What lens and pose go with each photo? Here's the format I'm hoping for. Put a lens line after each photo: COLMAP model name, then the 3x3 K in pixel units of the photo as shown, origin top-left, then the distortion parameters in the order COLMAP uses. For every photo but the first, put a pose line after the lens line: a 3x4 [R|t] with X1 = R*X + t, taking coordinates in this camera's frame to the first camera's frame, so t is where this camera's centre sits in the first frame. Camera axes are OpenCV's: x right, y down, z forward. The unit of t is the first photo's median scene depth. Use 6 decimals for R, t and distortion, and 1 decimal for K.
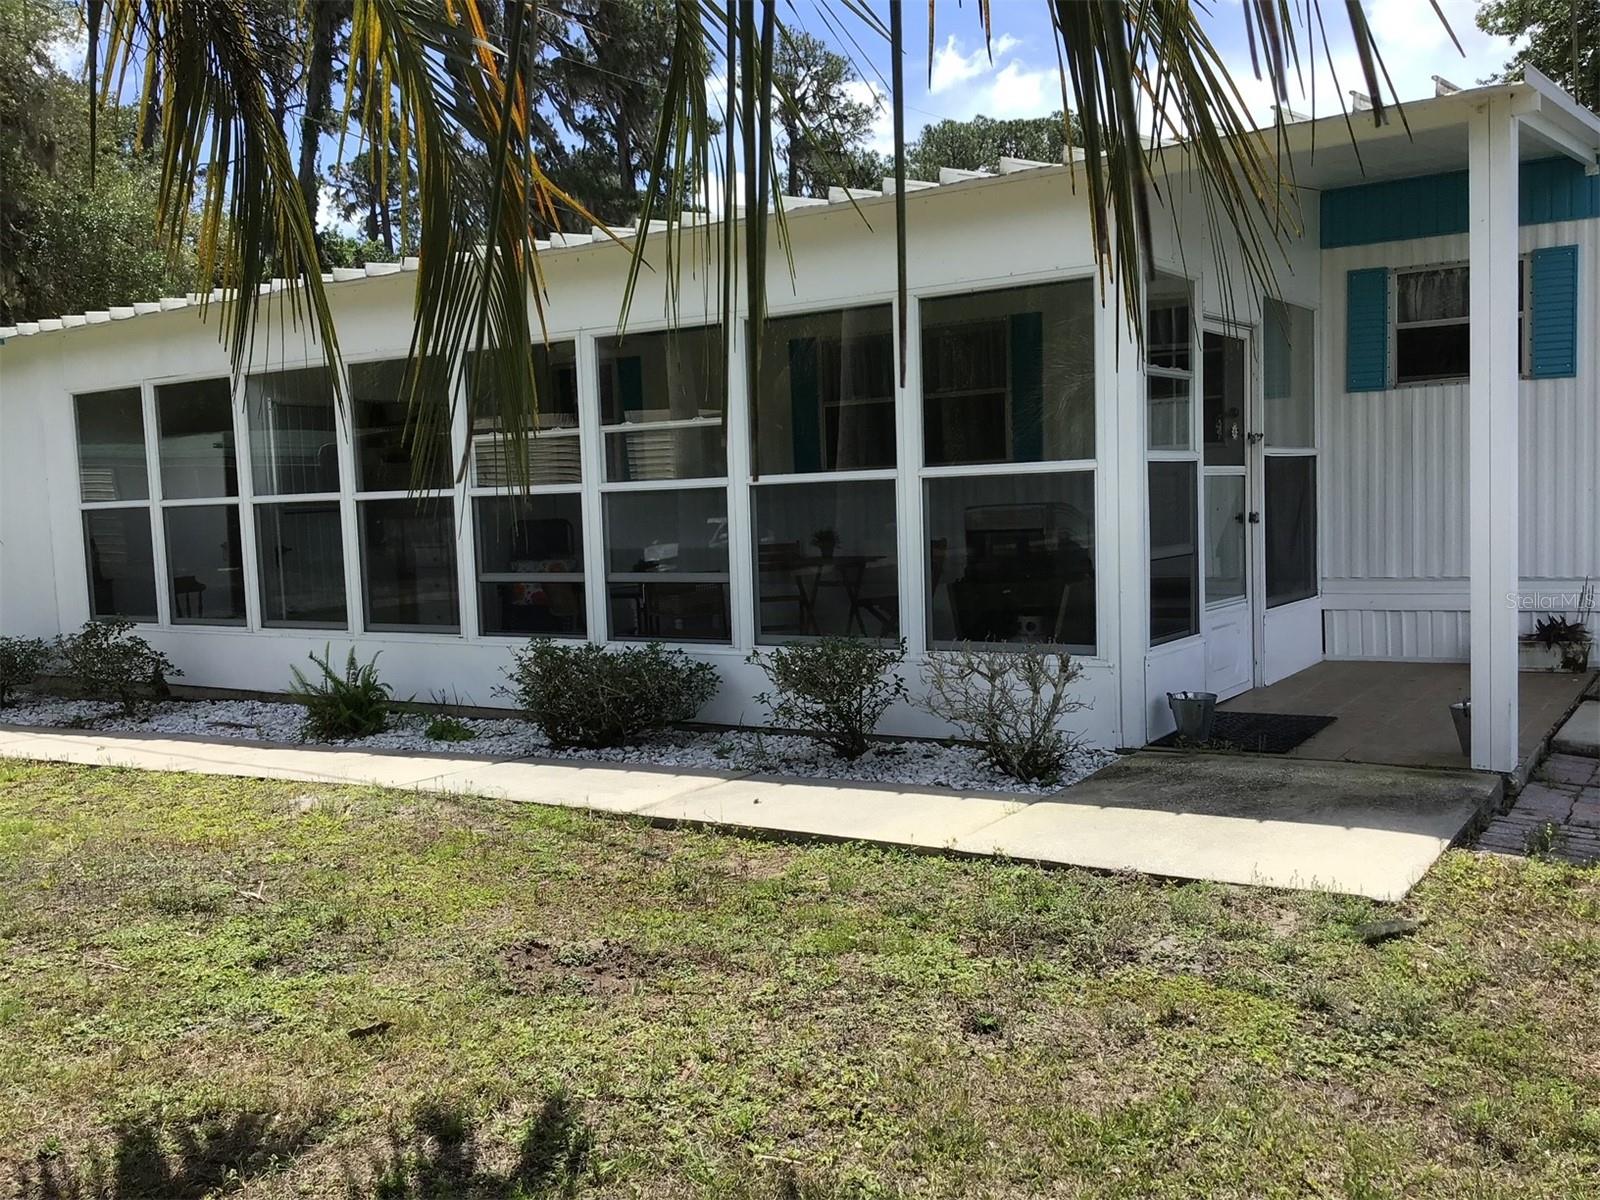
lens RADIAL K [[1459.3, 0, 806.7], [0, 1459.3, 604.6], [0, 0, 1]] dist [0.108776, -0.208510]
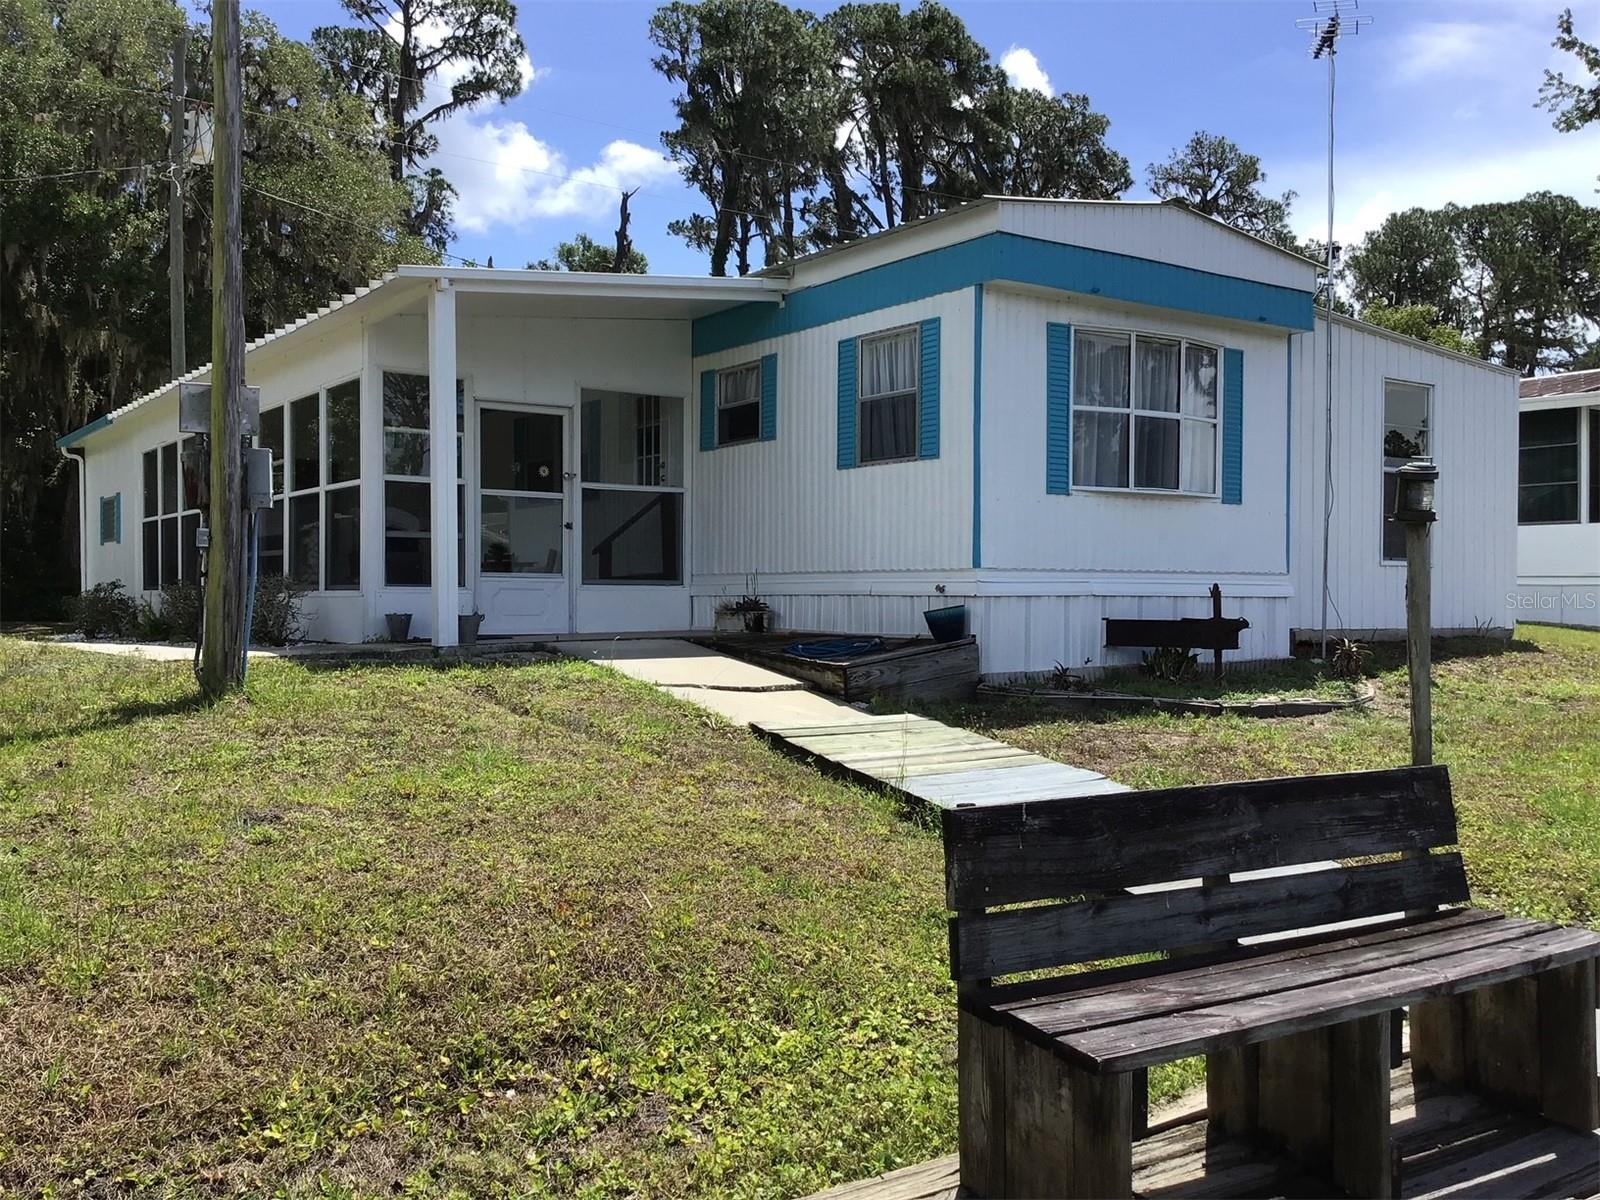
lens RADIAL K [[1459.3, 0, 806.7], [0, 1459.3, 604.6], [0, 0, 1]] dist [0.108776, -0.208510]
pose [[0.930959, 0.041097, -0.362802, 1.032130], [-0.064092, 0.996611, -0.051569, 0.084012], [0.359453, 0.071261, 0.930438, -0.347769]]
